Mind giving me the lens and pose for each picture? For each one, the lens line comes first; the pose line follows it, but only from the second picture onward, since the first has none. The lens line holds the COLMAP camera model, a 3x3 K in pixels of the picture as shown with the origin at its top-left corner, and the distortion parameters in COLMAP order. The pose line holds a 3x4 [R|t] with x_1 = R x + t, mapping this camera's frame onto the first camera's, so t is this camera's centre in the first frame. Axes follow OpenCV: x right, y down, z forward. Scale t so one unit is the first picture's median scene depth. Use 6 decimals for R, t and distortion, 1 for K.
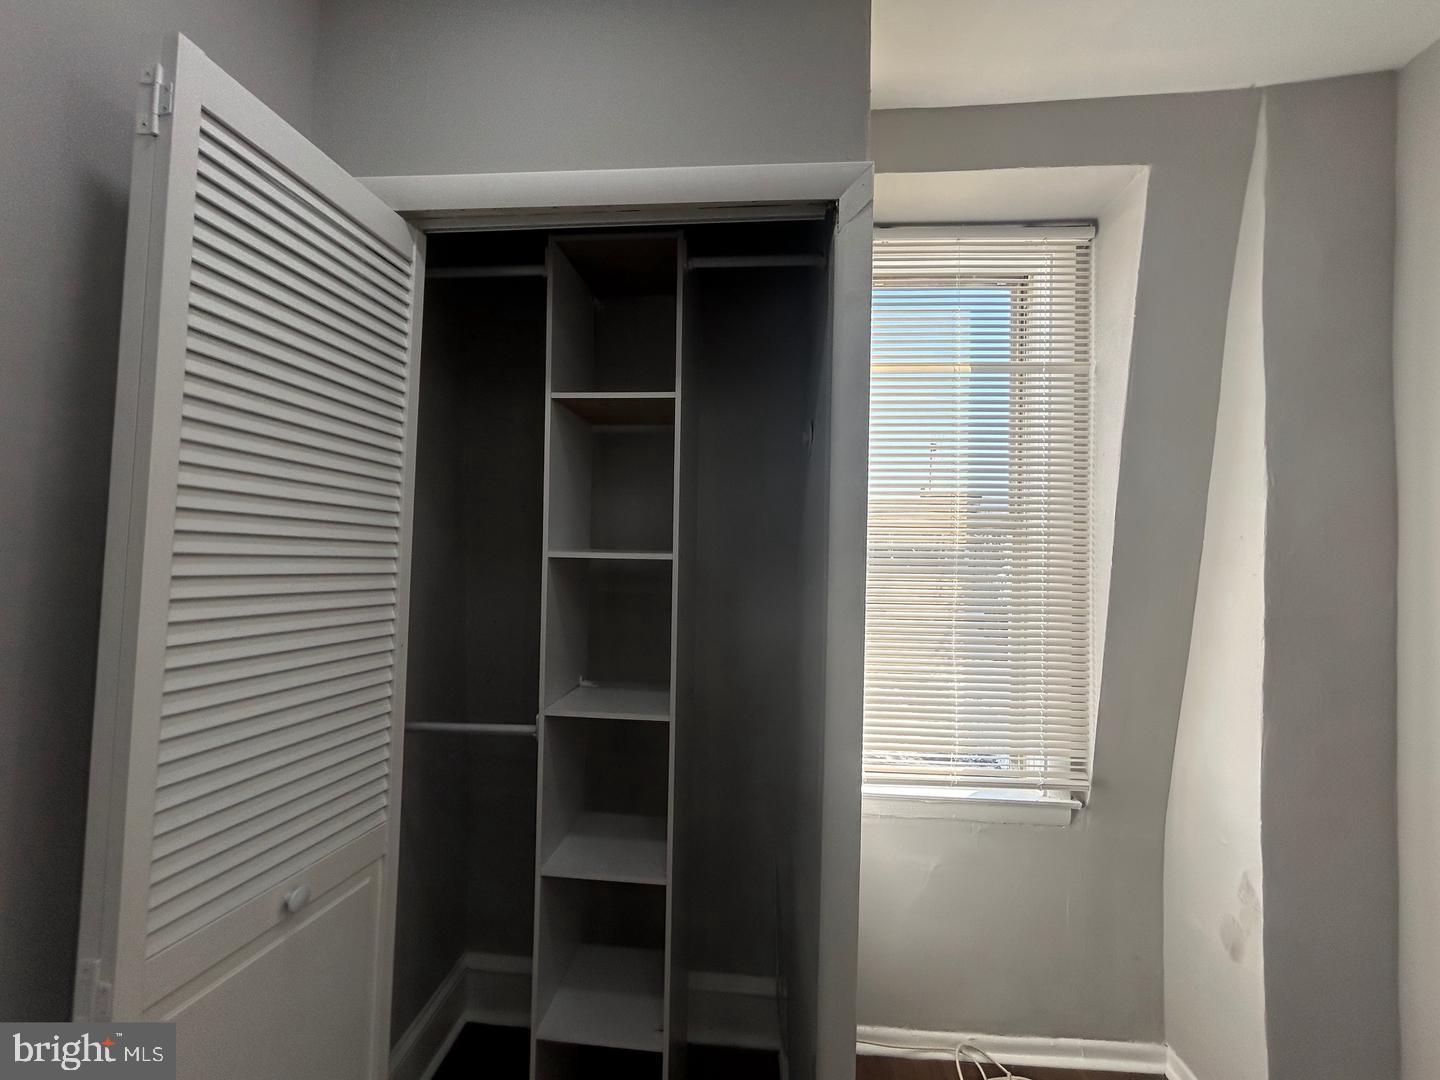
lens RADIAL K [[585.7, 0, 720.0], [0, 585.7, 540.0], [0, 0, 1]] dist [0.001252, 0.000103]
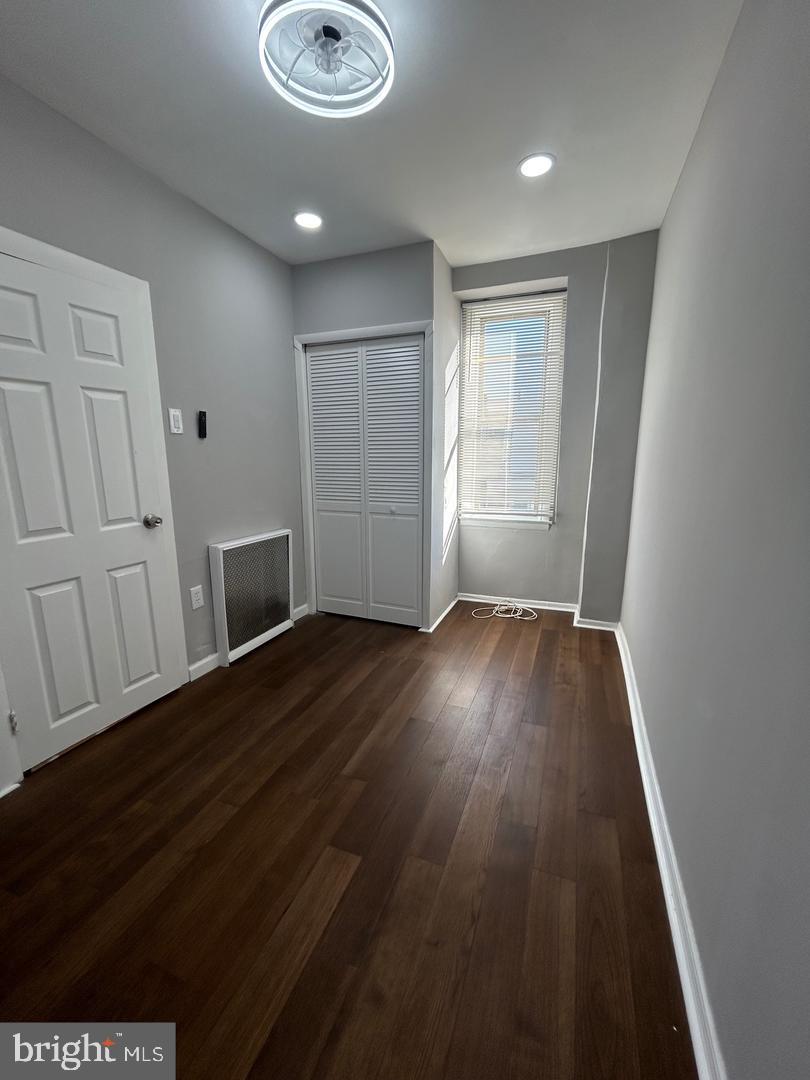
lens RADIAL K [[439.3, 0, 405.0], [0, 439.3, 540.0], [0, 0, 1]] dist [0.001252, 0.000103]
pose [[0.953480, 0.033015, -0.299643, 0.577780], [0.033629, 0.976131, 0.214562, 0.065406], [0.299574, -0.214657, 0.929612, -1.148282]]
